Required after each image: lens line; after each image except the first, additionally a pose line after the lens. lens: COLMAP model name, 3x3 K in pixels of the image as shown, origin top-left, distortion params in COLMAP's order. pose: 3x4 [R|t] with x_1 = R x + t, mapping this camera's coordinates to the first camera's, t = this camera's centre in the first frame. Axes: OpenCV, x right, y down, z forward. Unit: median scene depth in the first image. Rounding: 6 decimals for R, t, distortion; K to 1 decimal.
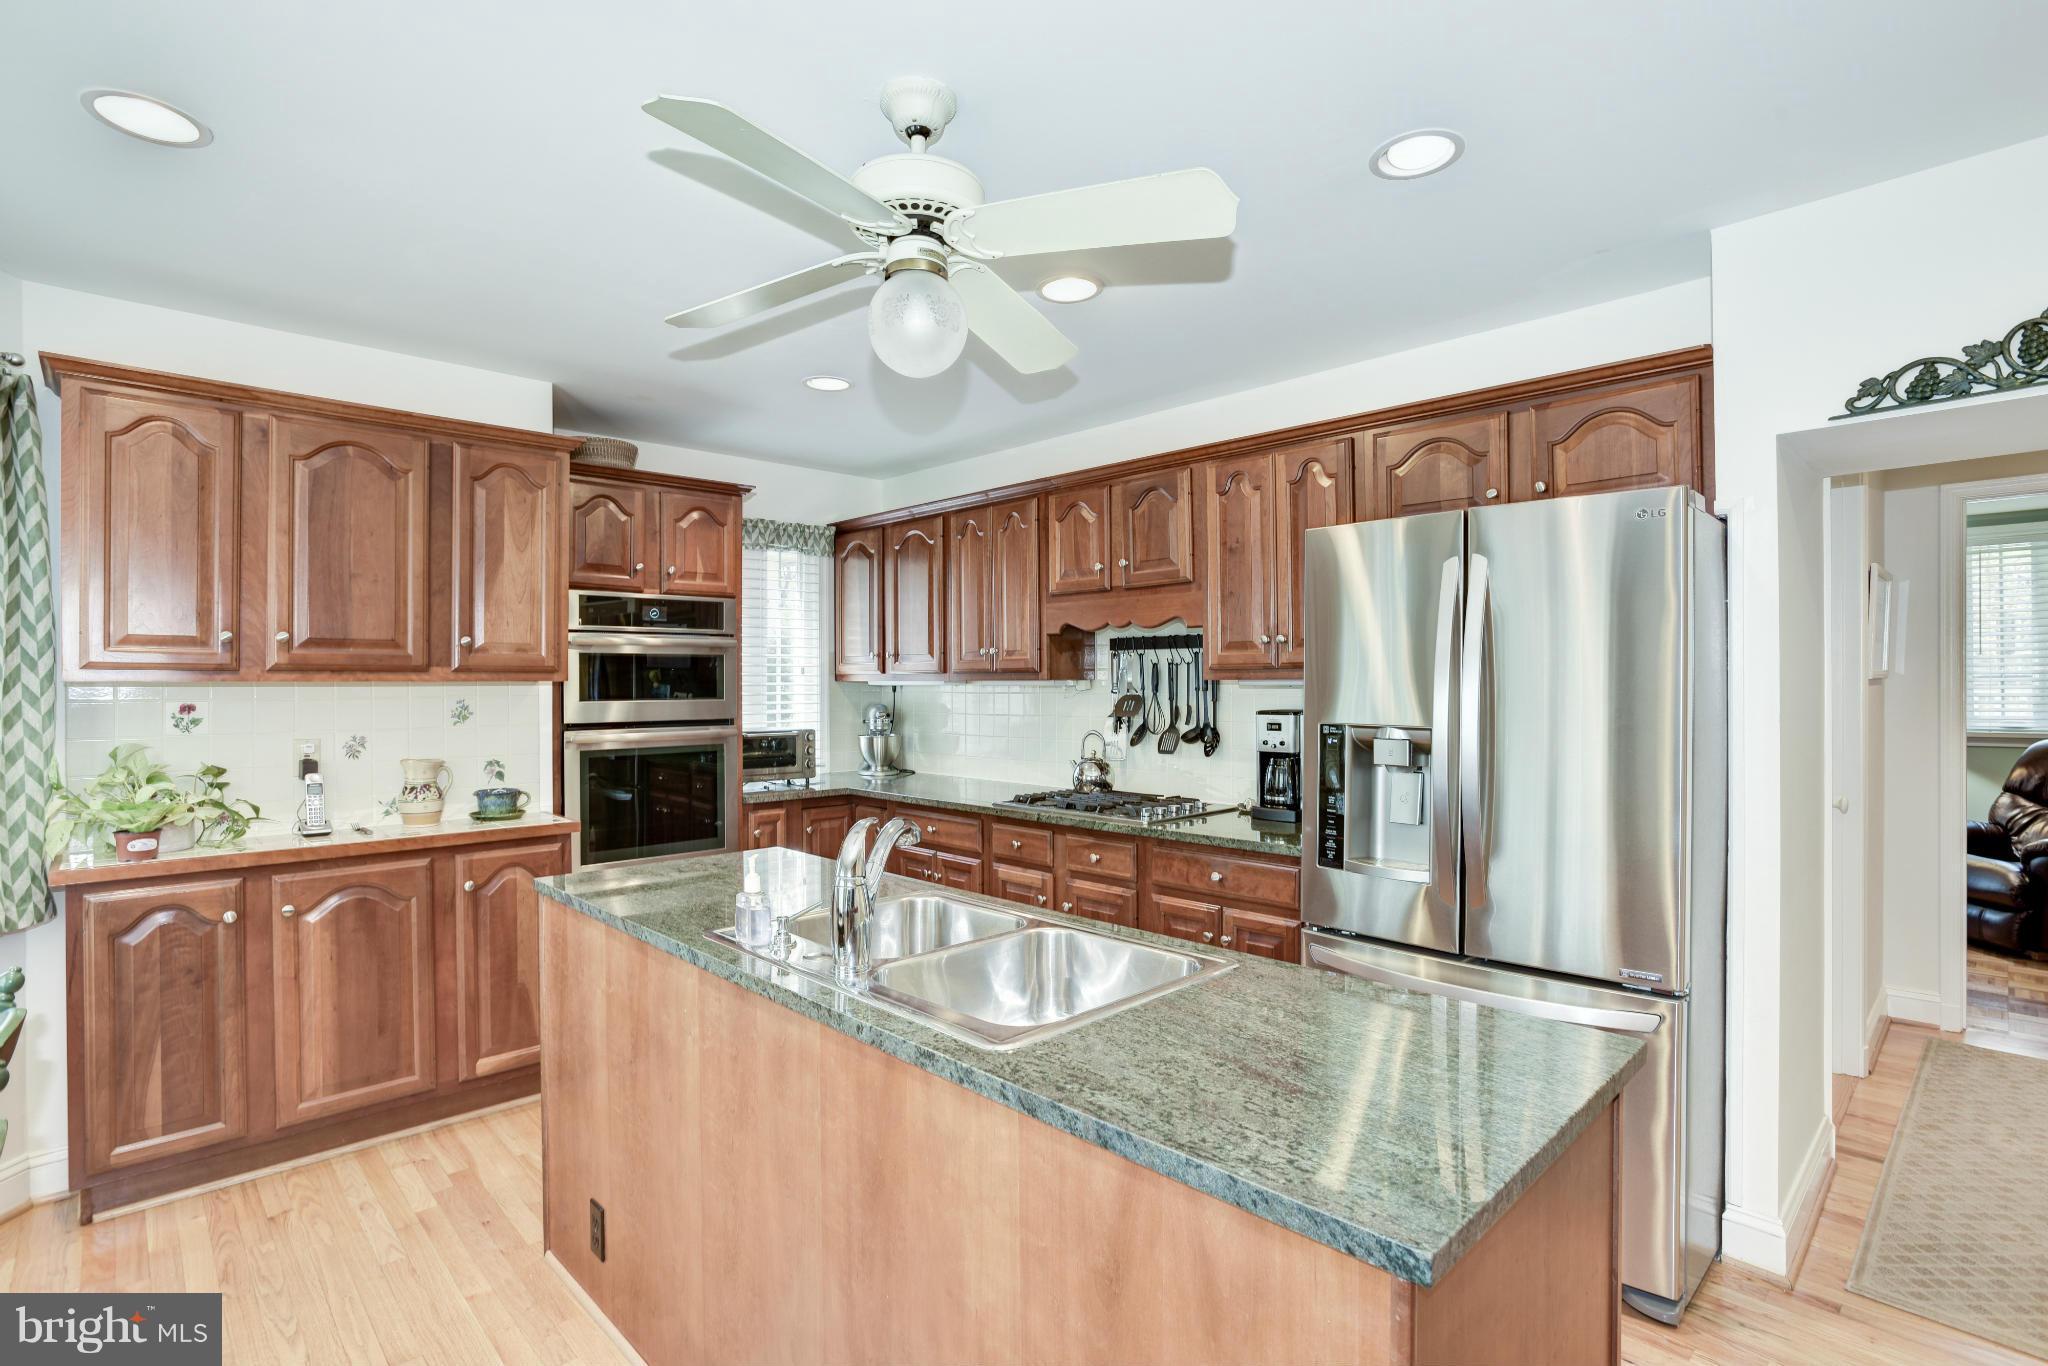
lens RADIAL K [[1021.0, 0, 1024.0], [0, 1021.0, 683.0], [0, 0, 1]] dist [-0.006293, 0.010630]
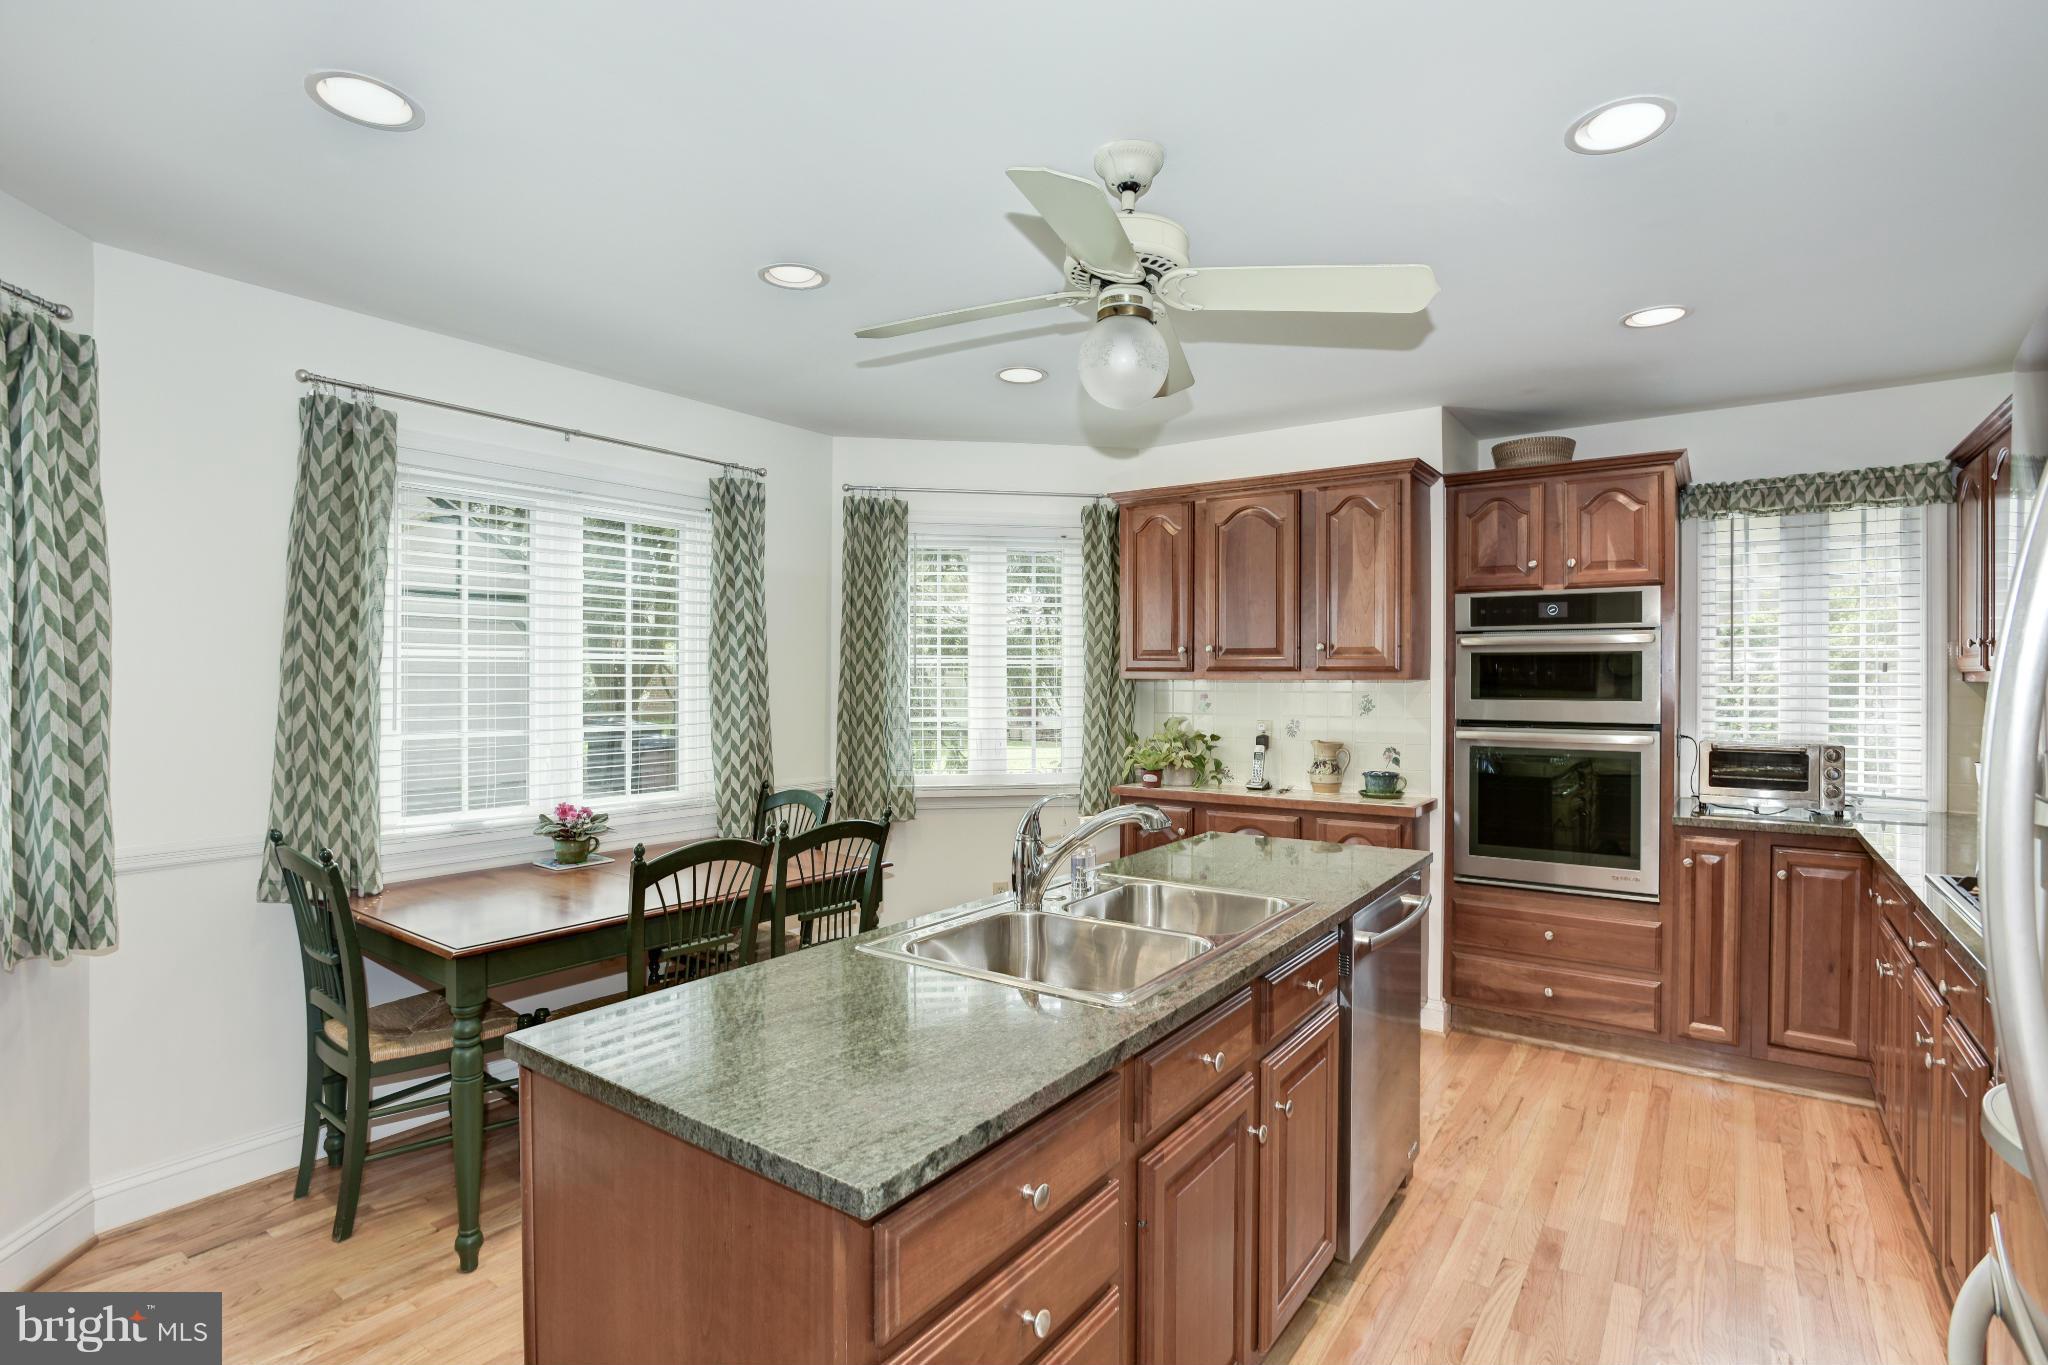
lens RADIAL K [[1021.0, 0, 1024.0], [0, 1021.0, 682.5], [0, 0, 1]] dist [-0.006293, 0.010630]
pose [[0.209404, 0.002060, -0.977827, 0.535627], [-0.006980, 0.999975, 0.000611, 0.003854], [0.977804, 0.006697, 0.209414, 0.353574]]
